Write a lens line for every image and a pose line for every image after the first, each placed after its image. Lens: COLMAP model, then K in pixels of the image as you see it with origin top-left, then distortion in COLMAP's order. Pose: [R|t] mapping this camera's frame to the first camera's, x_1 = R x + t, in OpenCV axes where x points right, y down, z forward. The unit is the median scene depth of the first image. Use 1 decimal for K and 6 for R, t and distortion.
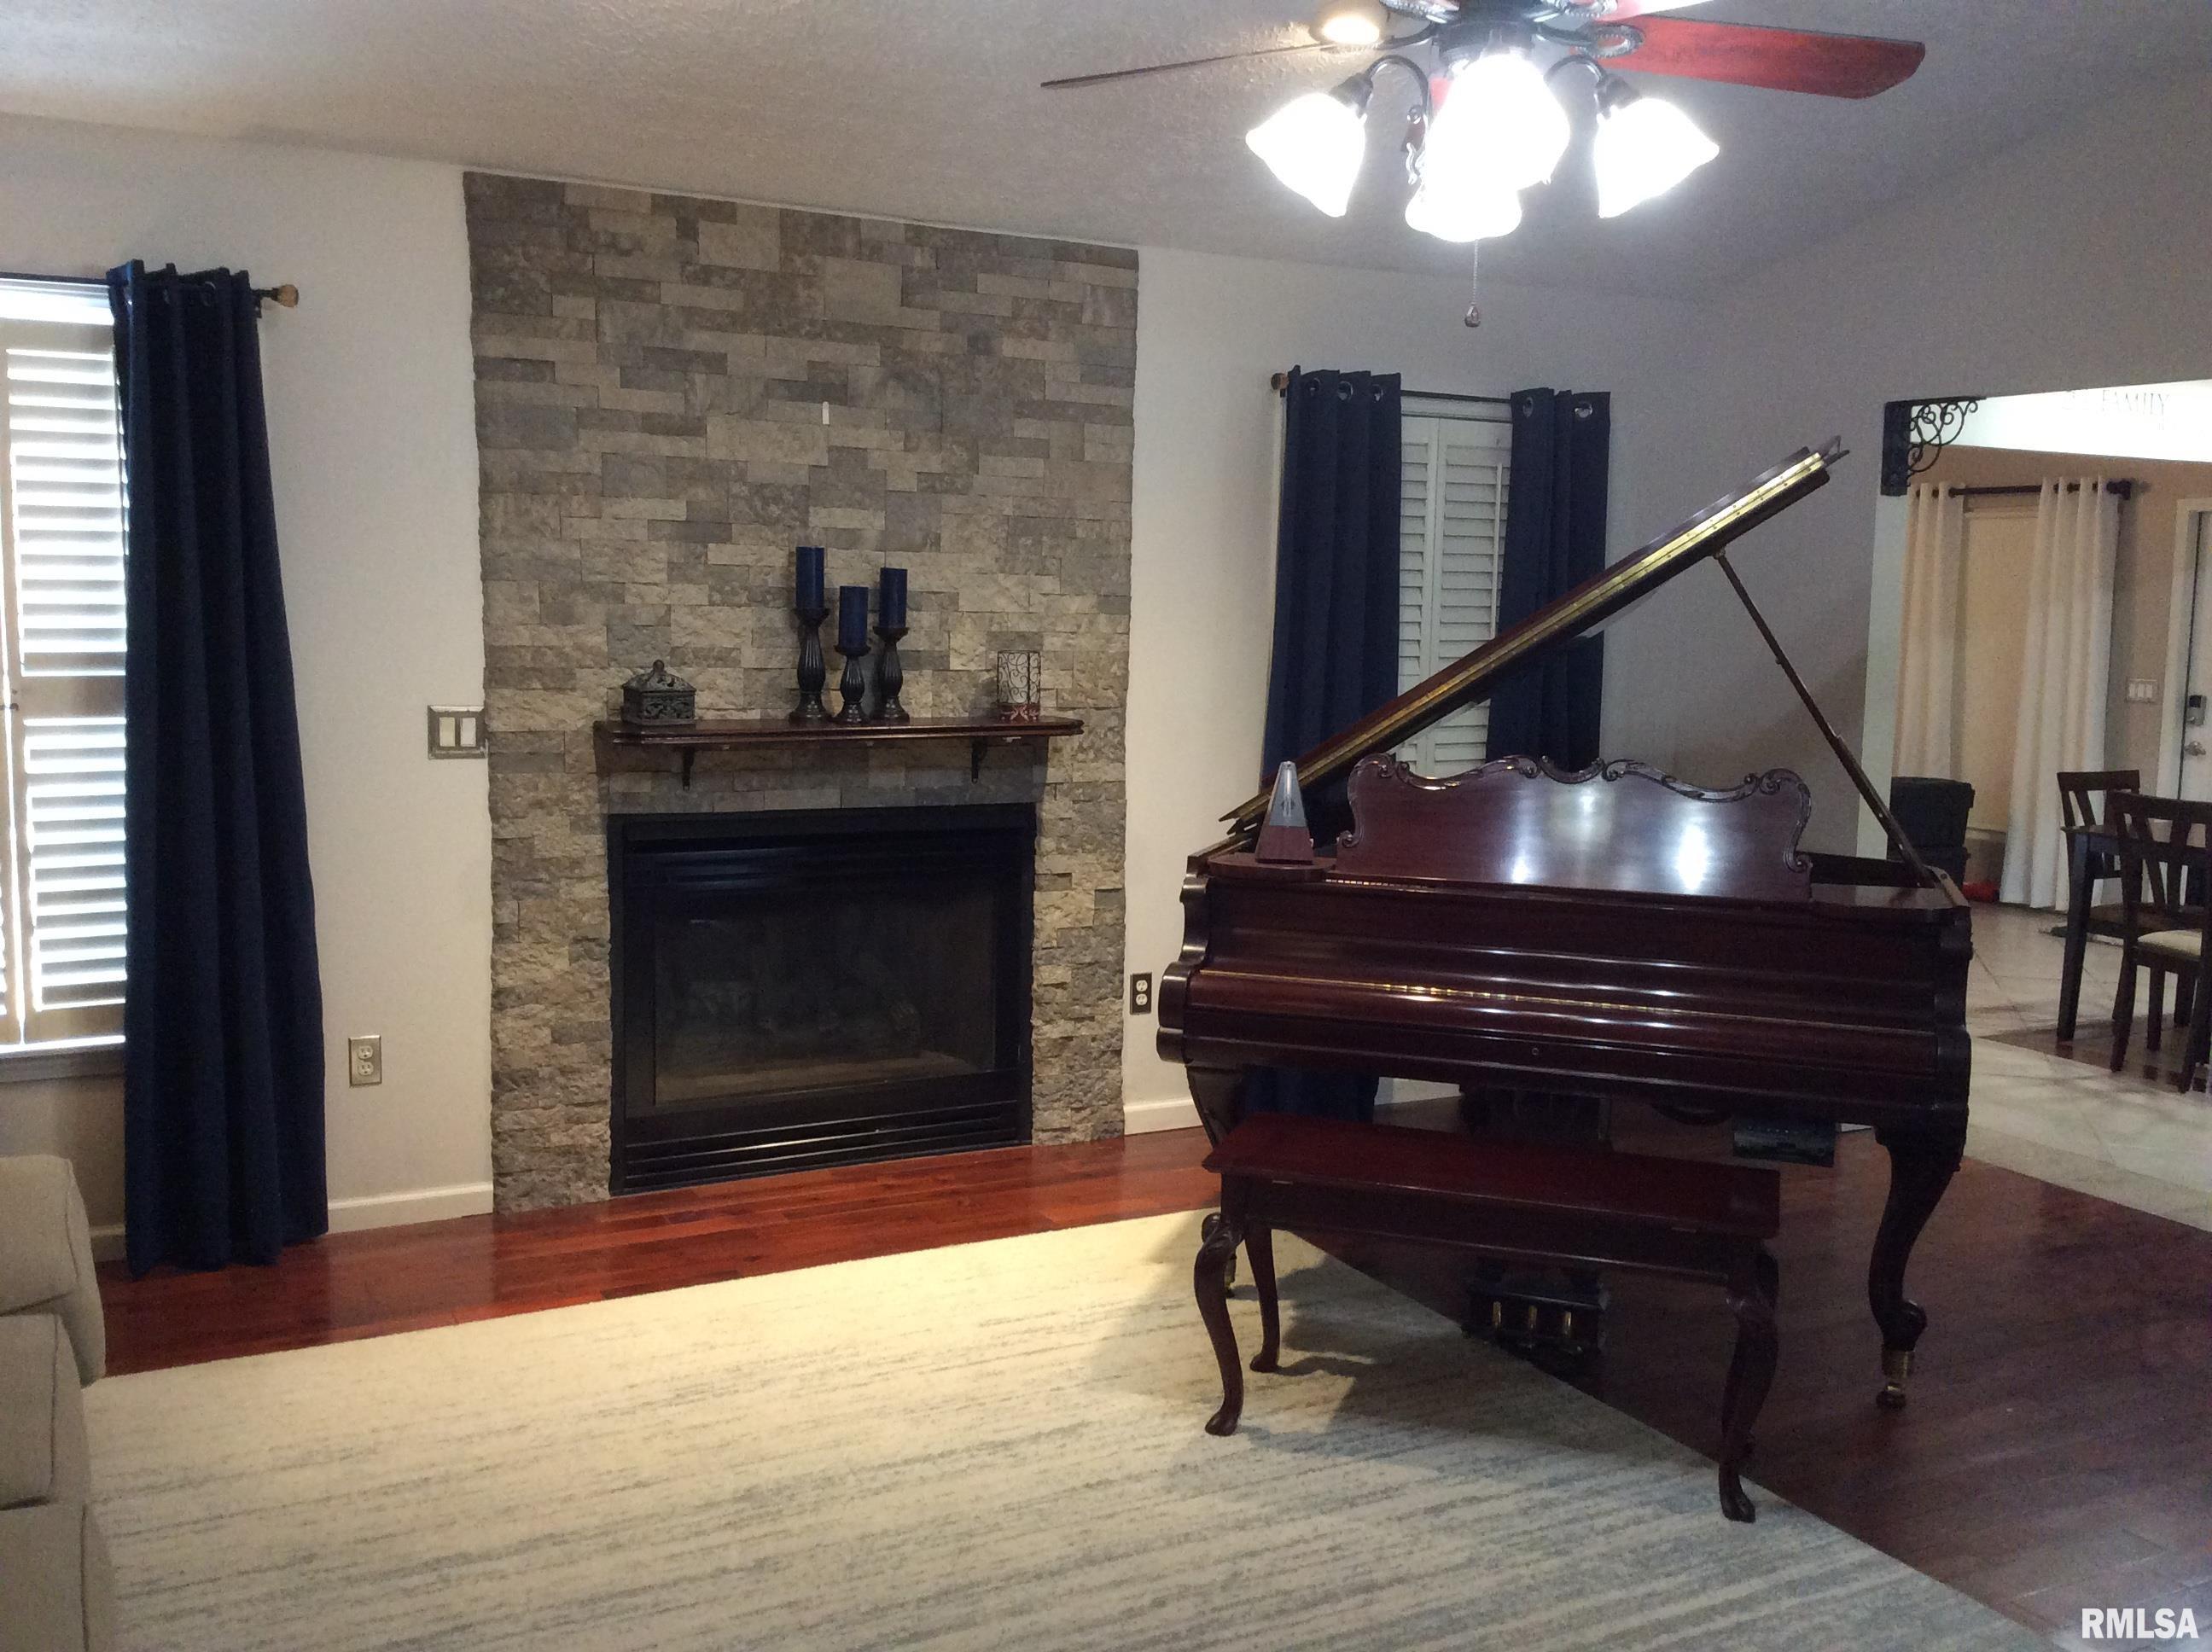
lens RADIAL K [[1995.6, 0, 1125.0], [0, 1995.6, 825.6], [0, 0, 1]] dist [0.122490, -0.233572]
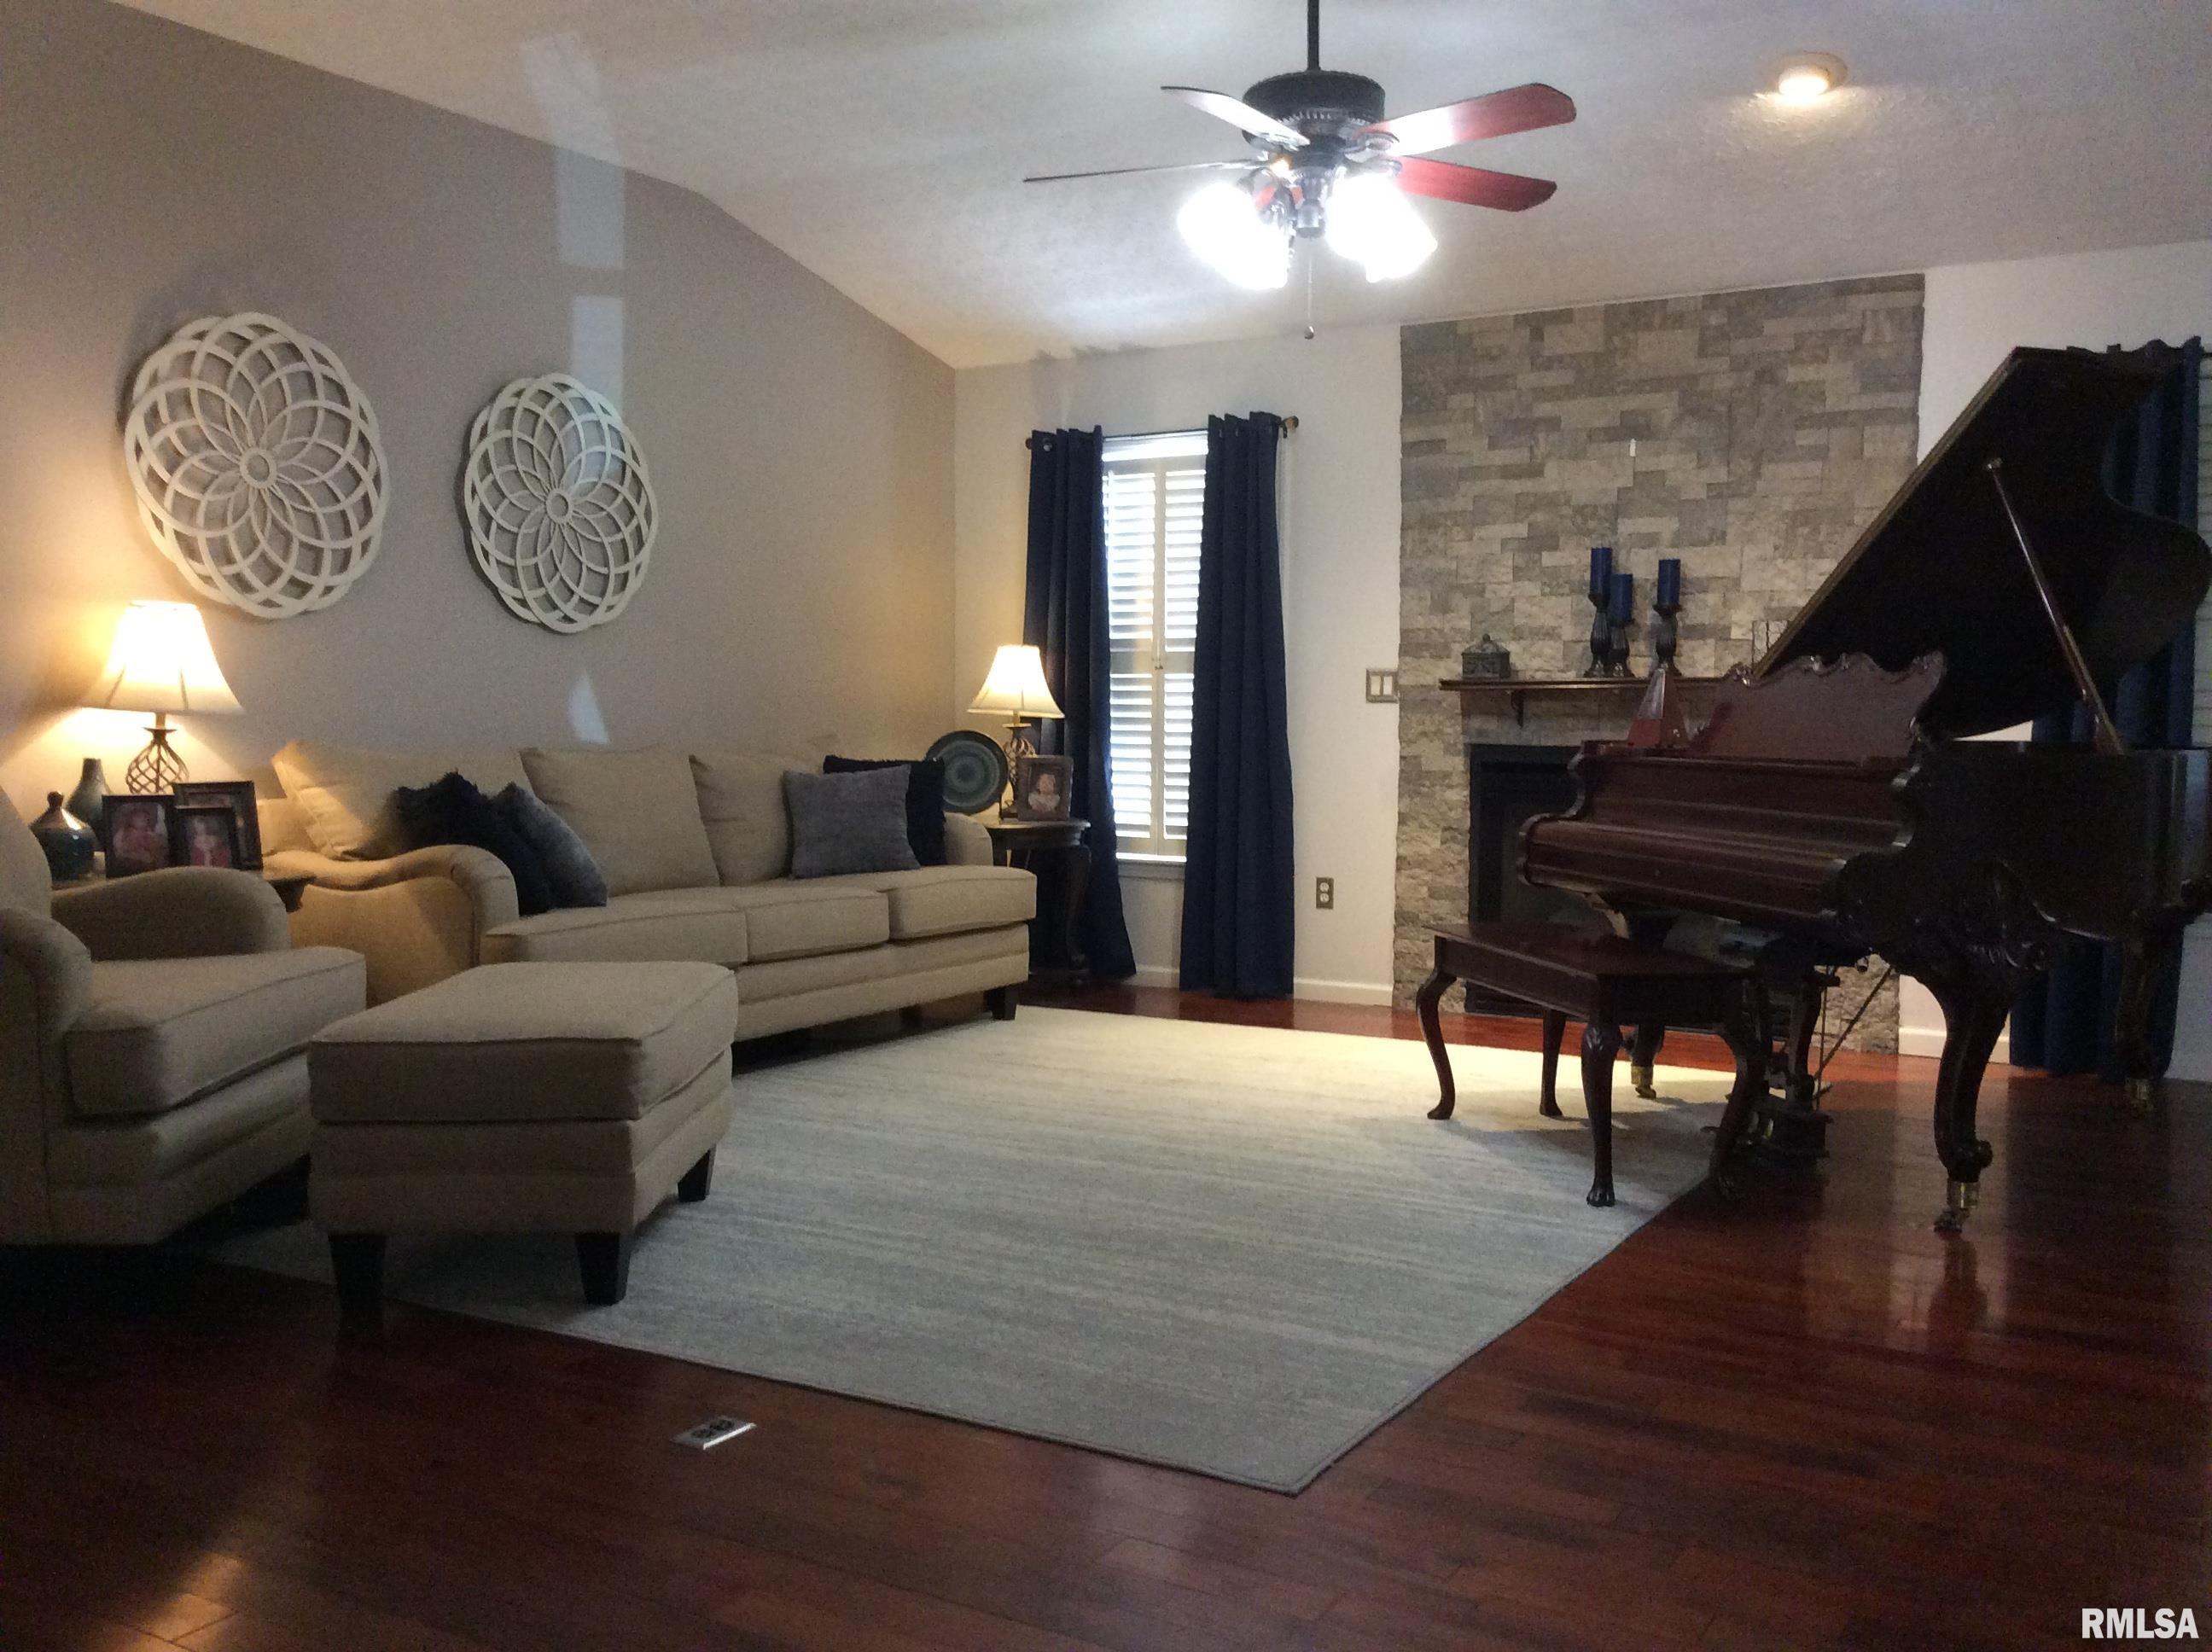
lens RADIAL K [[1995.6, 0, 1125.0], [0, 1995.6, 825.6], [0, 0, 1]] dist [0.122490, -0.233572]
pose [[0.522772, 0.030641, -0.851922, 0.845387], [-0.096501, 0.995057, -0.023427, 0.111184], [0.846993, 0.094458, 0.523145, 0.039098]]
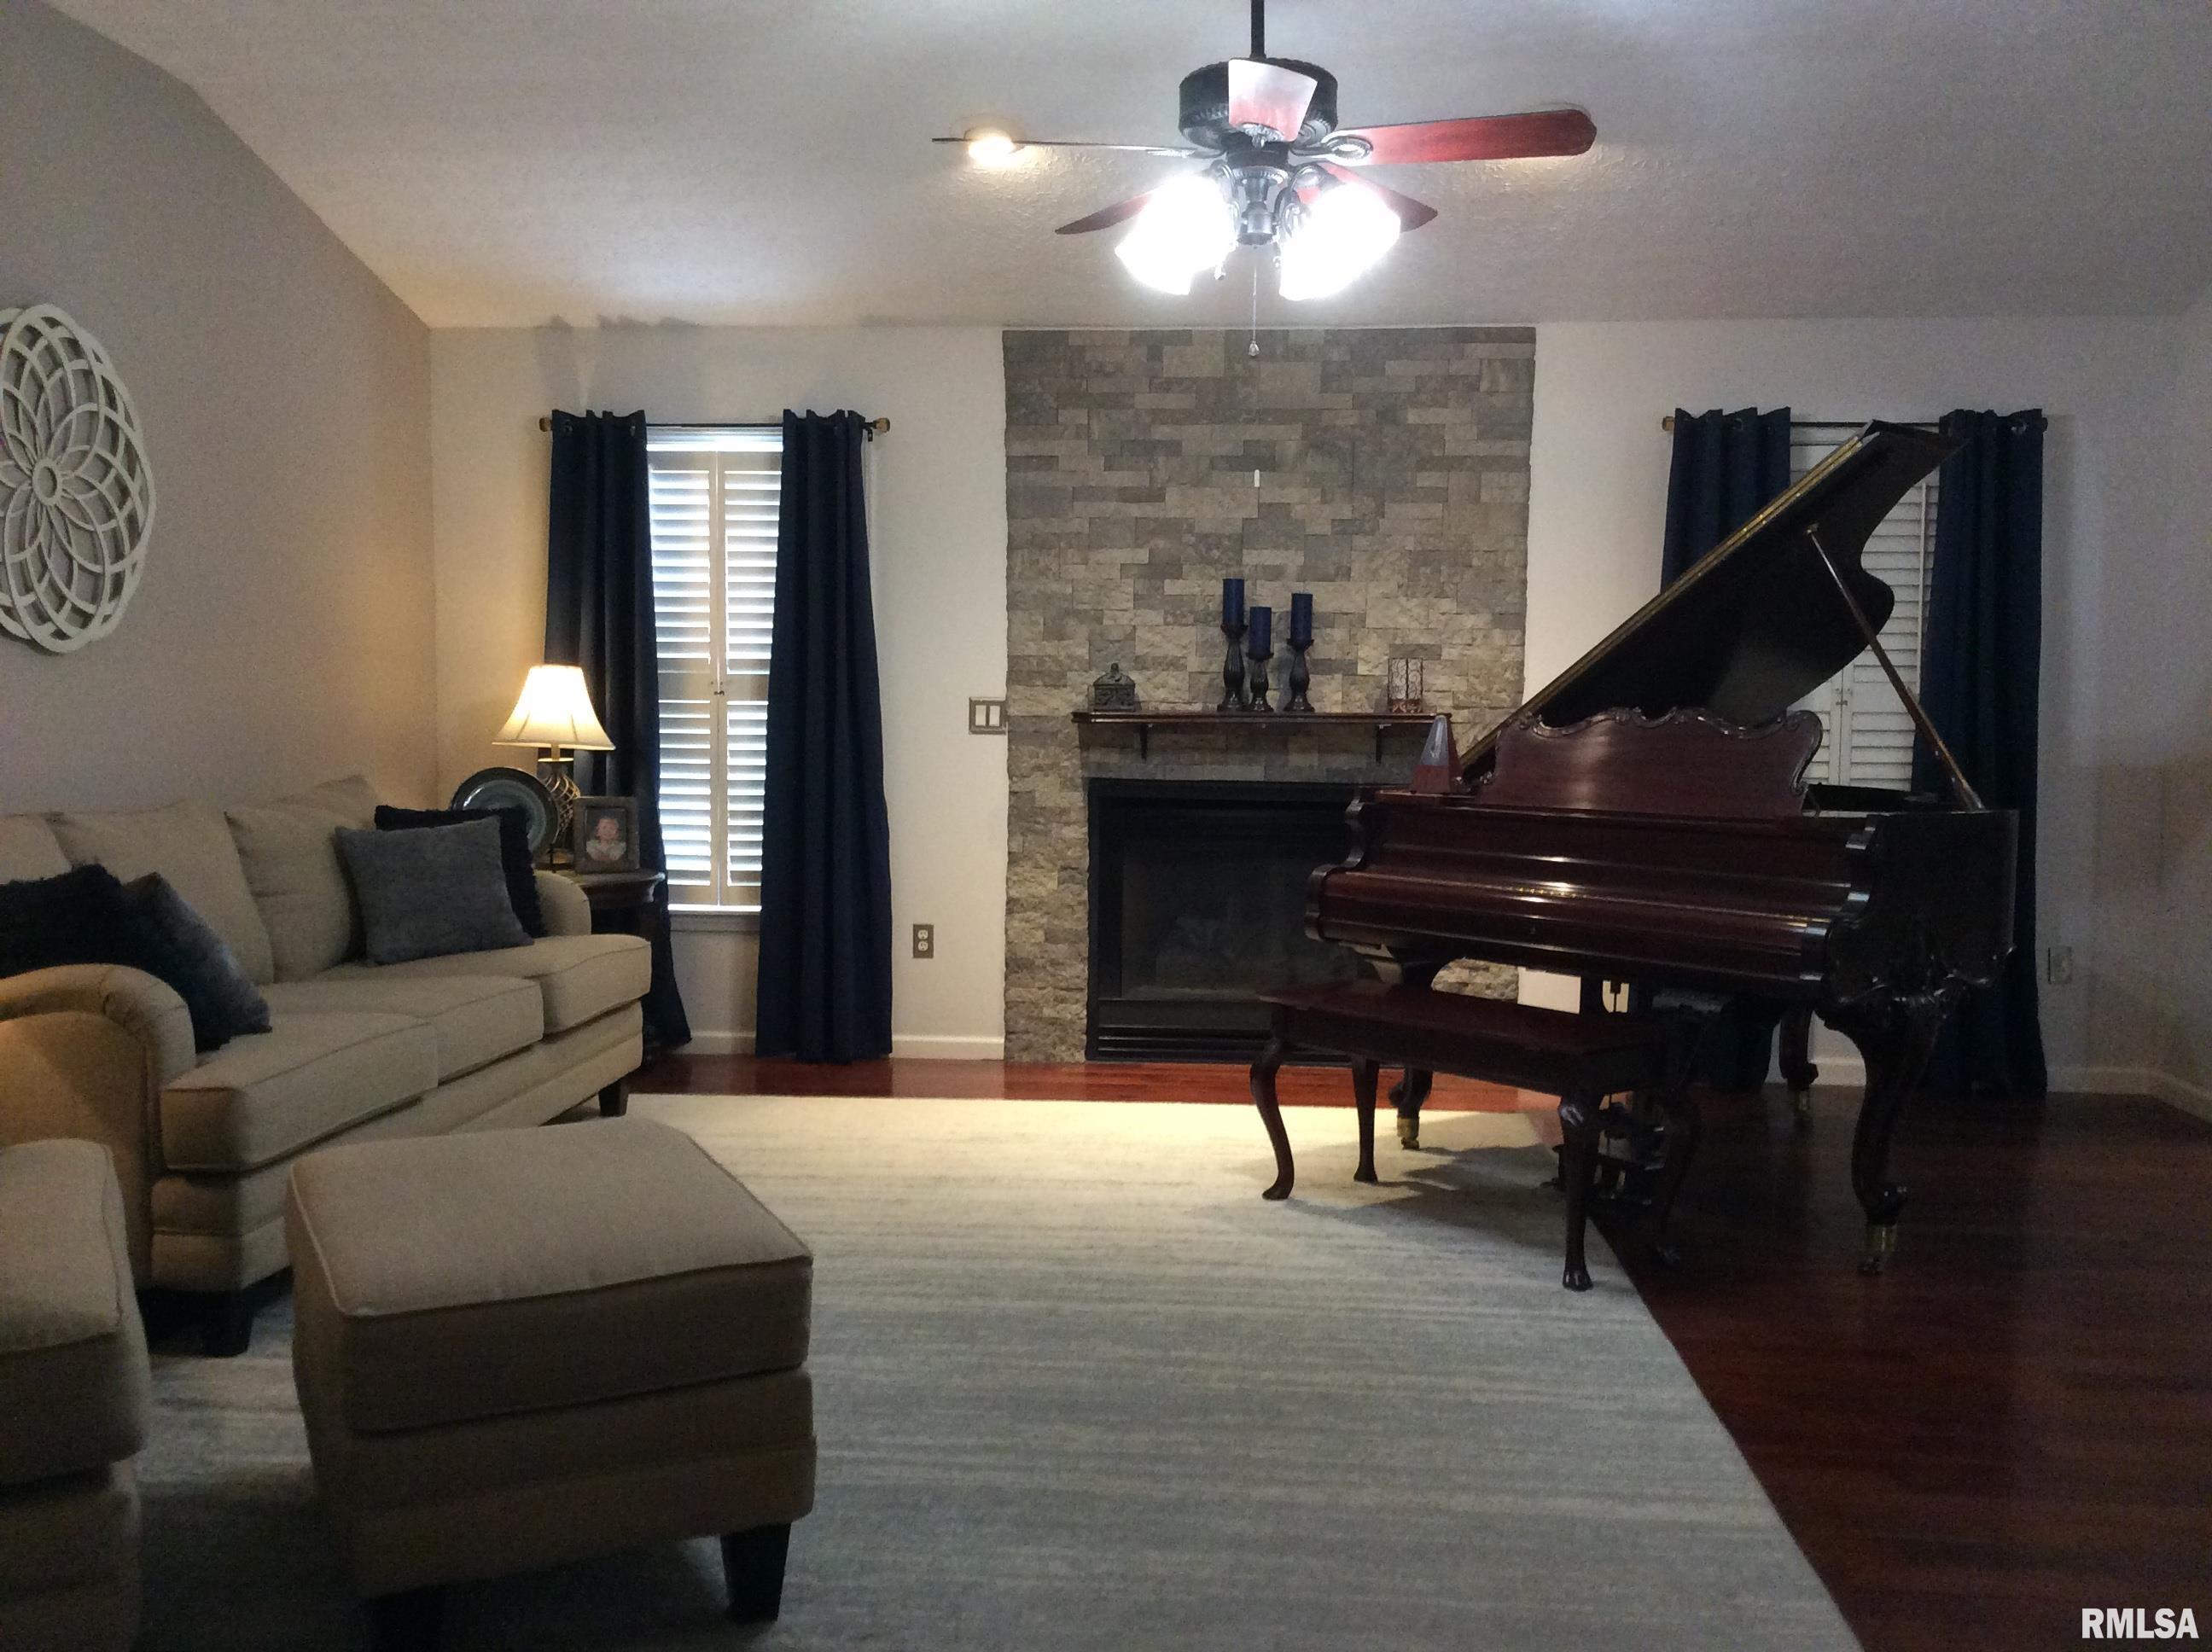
lens RADIAL K [[1995.6, 0, 1125.0], [0, 1995.6, 825.6], [0, 0, 1]] dist [0.122490, -0.233572]
pose [[0.843327, 0.018987, -0.537066, 0.499995], [-0.055276, 0.997140, -0.051545, 0.096153], [0.534551, 0.073156, 0.841964, -0.136784]]
